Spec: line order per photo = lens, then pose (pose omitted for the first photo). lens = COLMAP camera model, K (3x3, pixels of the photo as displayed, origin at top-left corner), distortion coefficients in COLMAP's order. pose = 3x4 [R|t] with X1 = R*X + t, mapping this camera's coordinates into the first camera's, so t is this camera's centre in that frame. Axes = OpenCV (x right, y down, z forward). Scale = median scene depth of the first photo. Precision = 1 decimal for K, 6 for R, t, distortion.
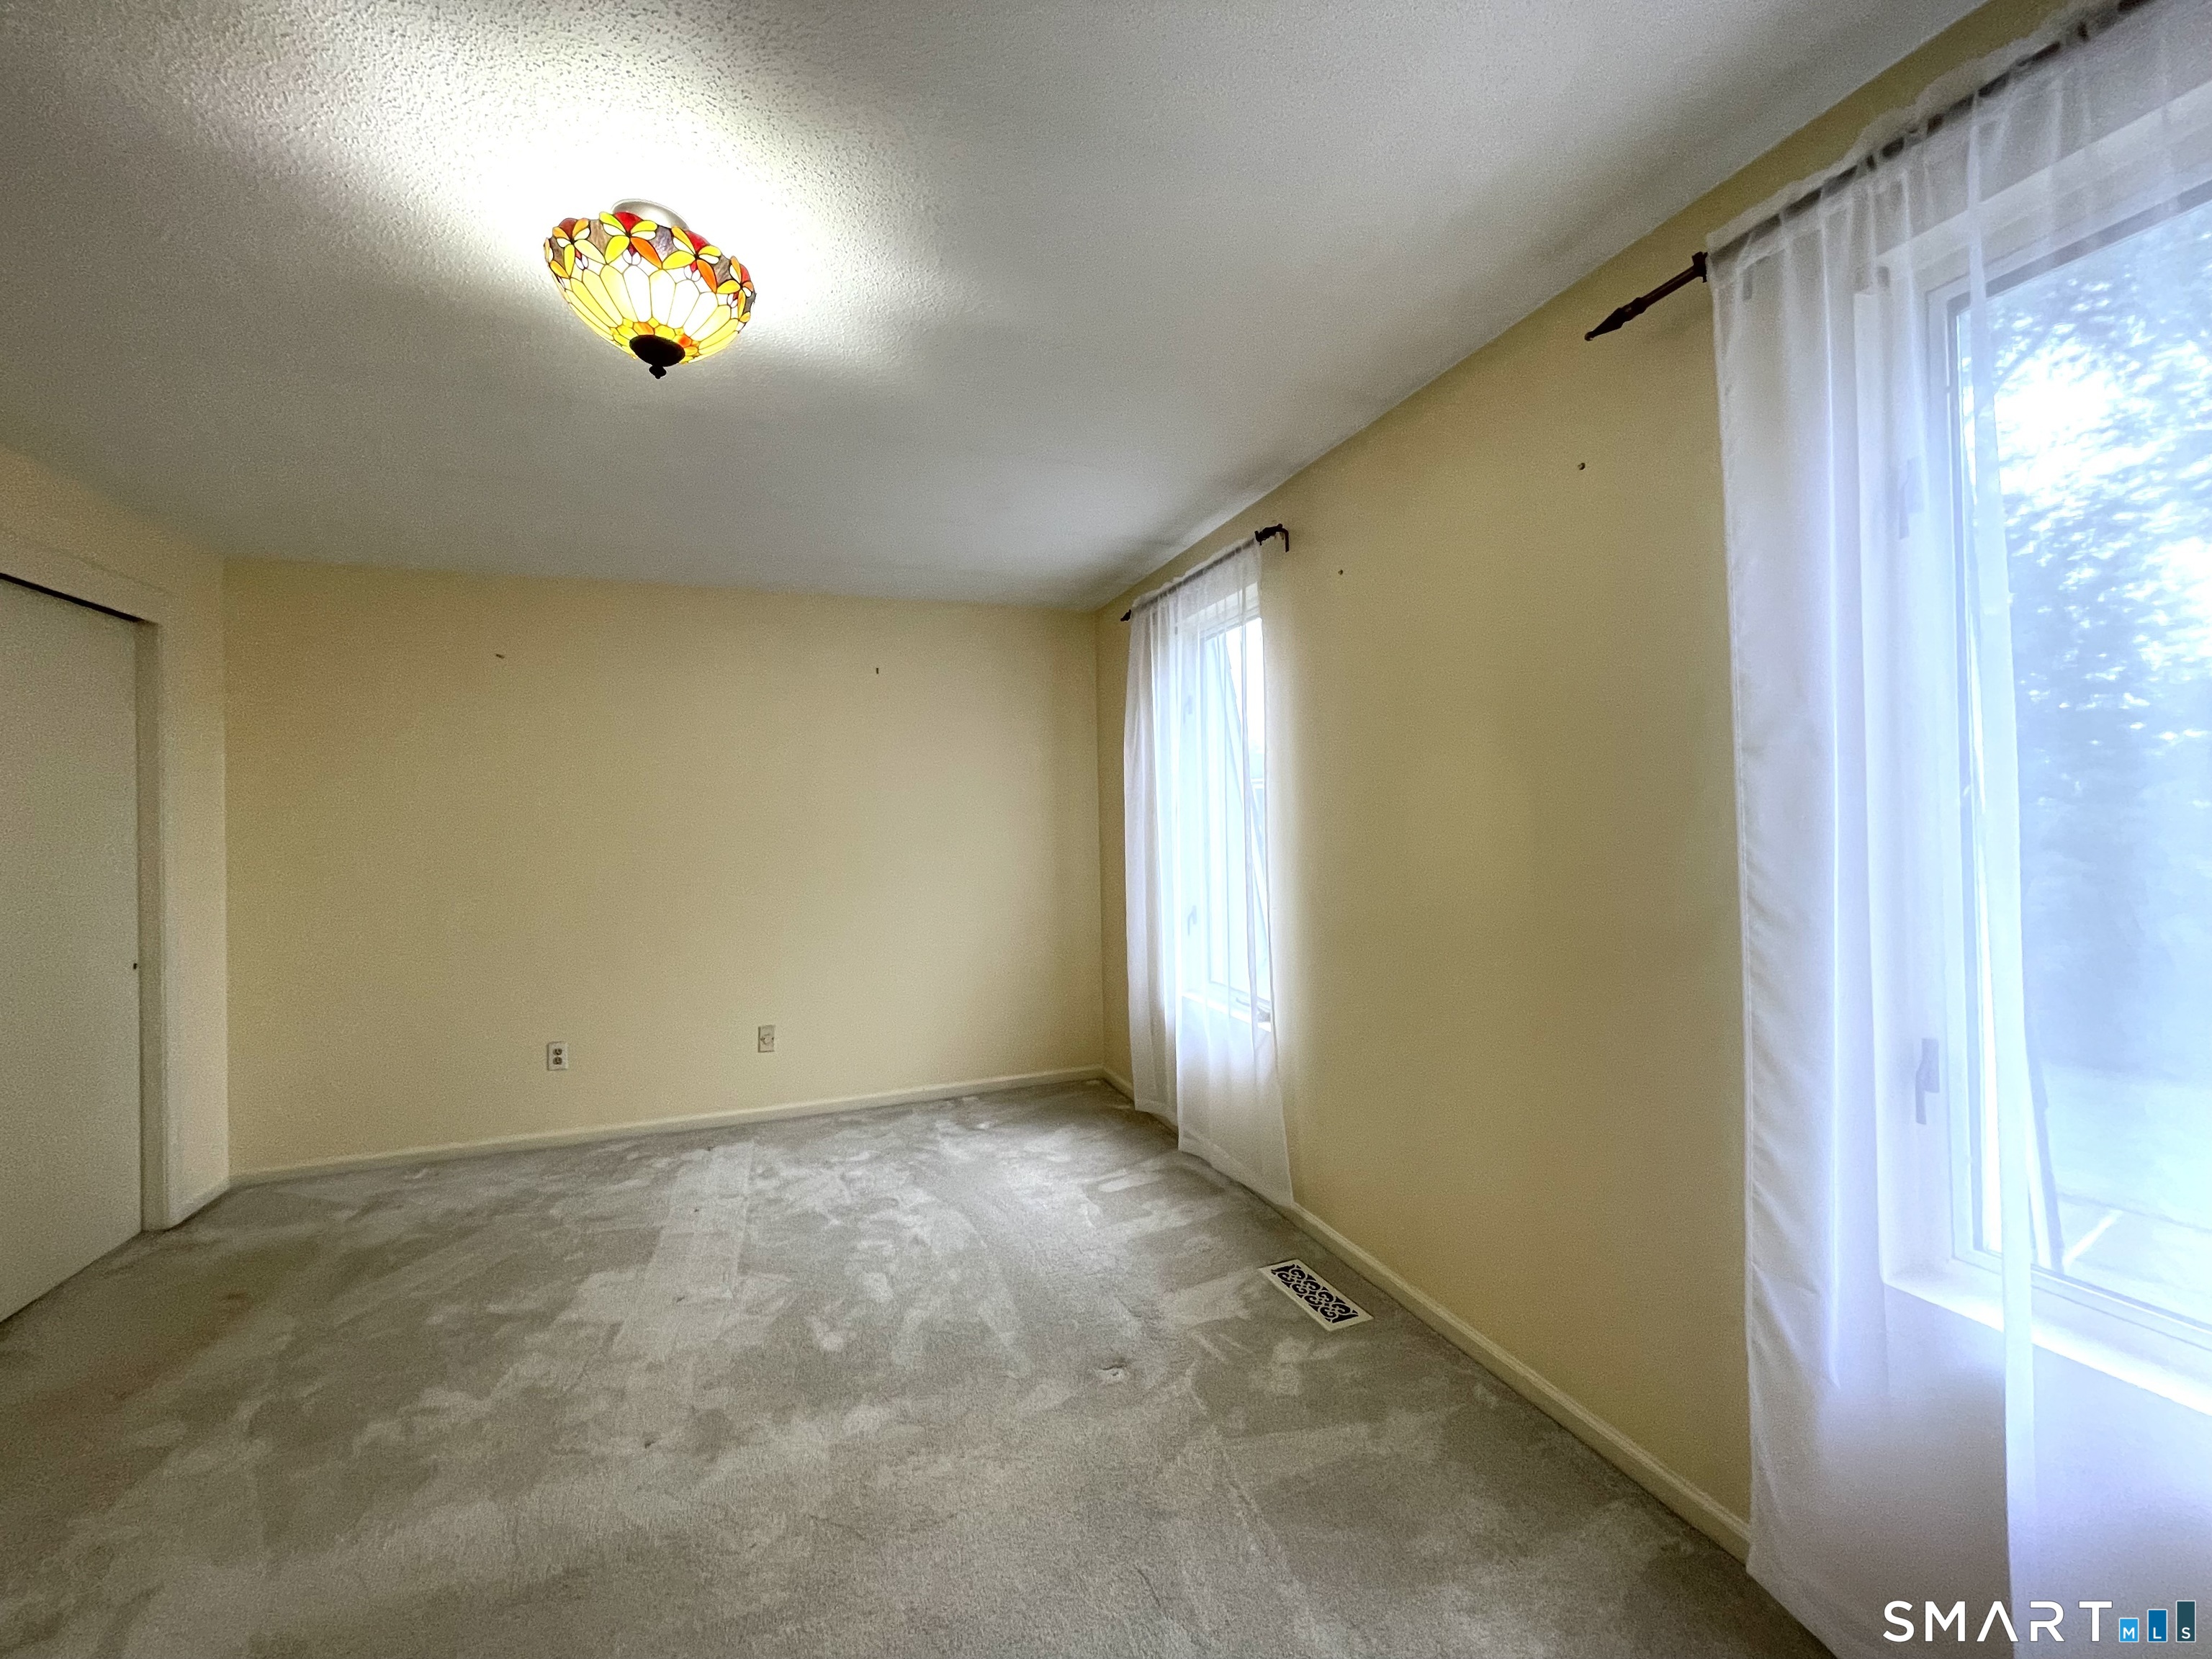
lens RADIAL K [[899.5, 0, 1101.9], [0, 899.5, 820.7], [0, 0, 1]] dist [-0.000356, 0.000655]
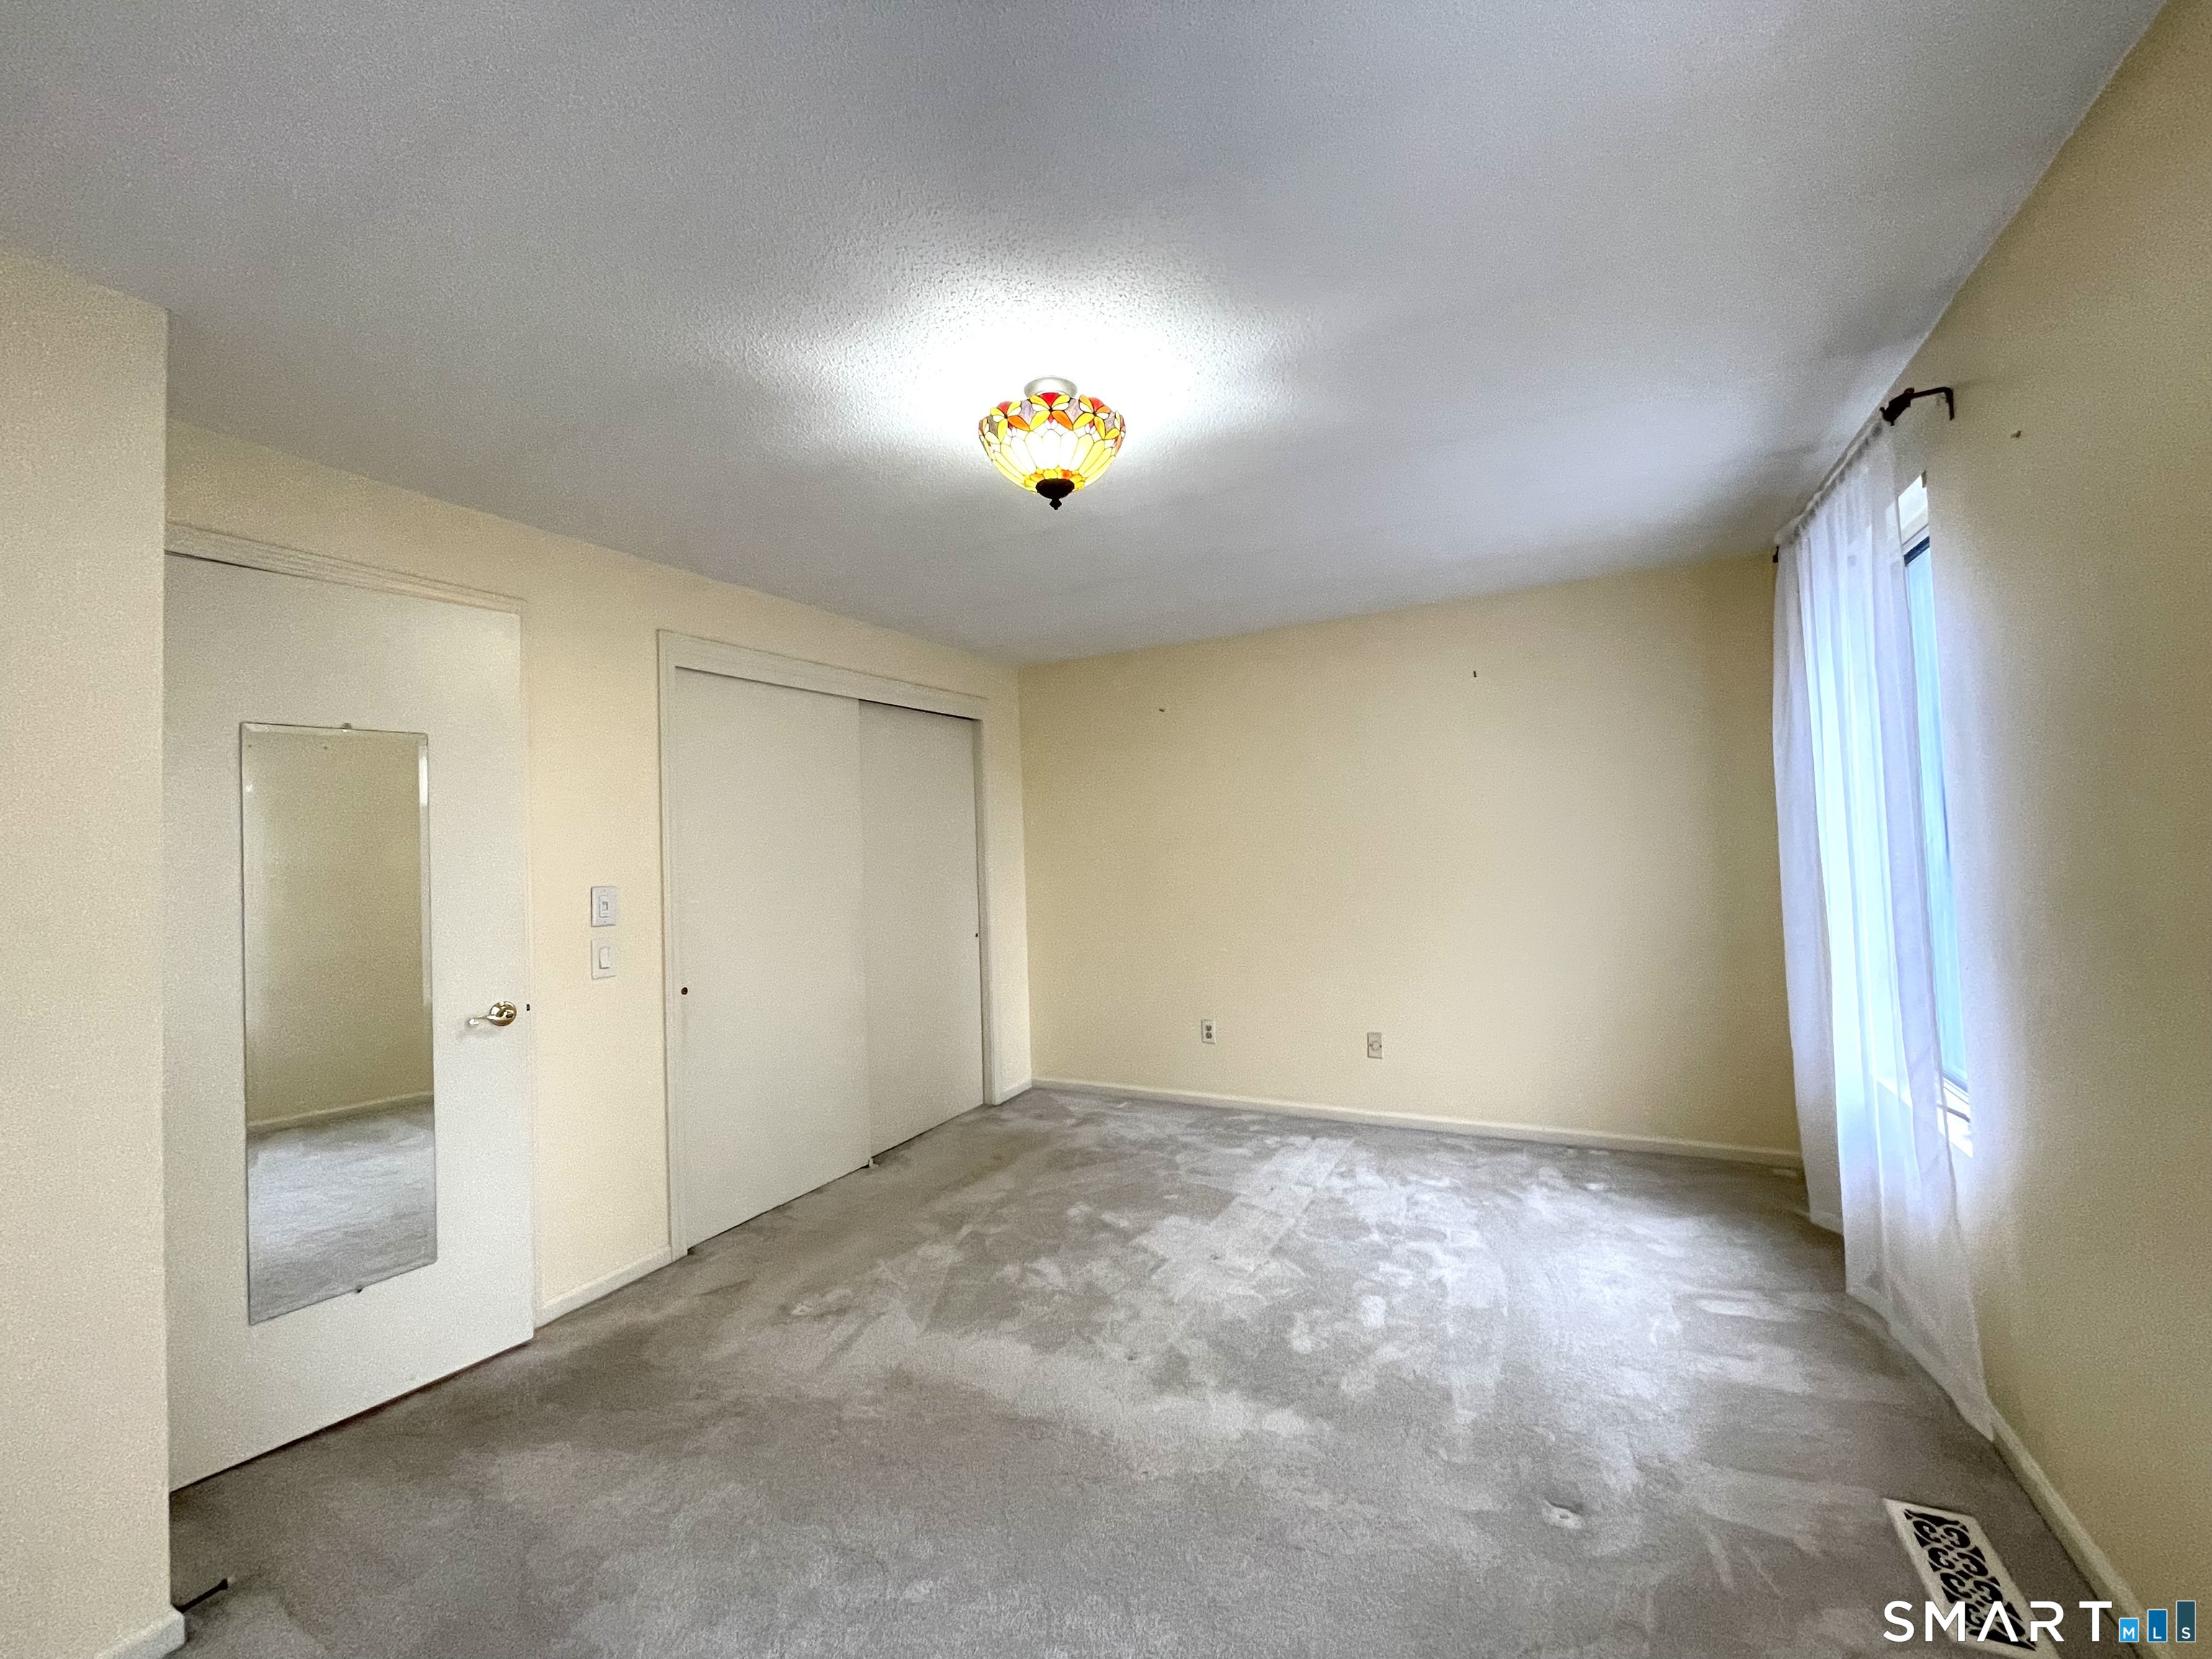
lens RADIAL K [[894.7, 0, 1097.7], [0, 894.7, 819.0], [0, 0, 1]] dist [-0.002751, -0.000050]
pose [[0.670391, -0.028167, -0.741473, 0.249089], [0.027066, 0.999542, -0.013499, -0.017982], [0.741514, -0.011019, 0.670847, 0.099236]]
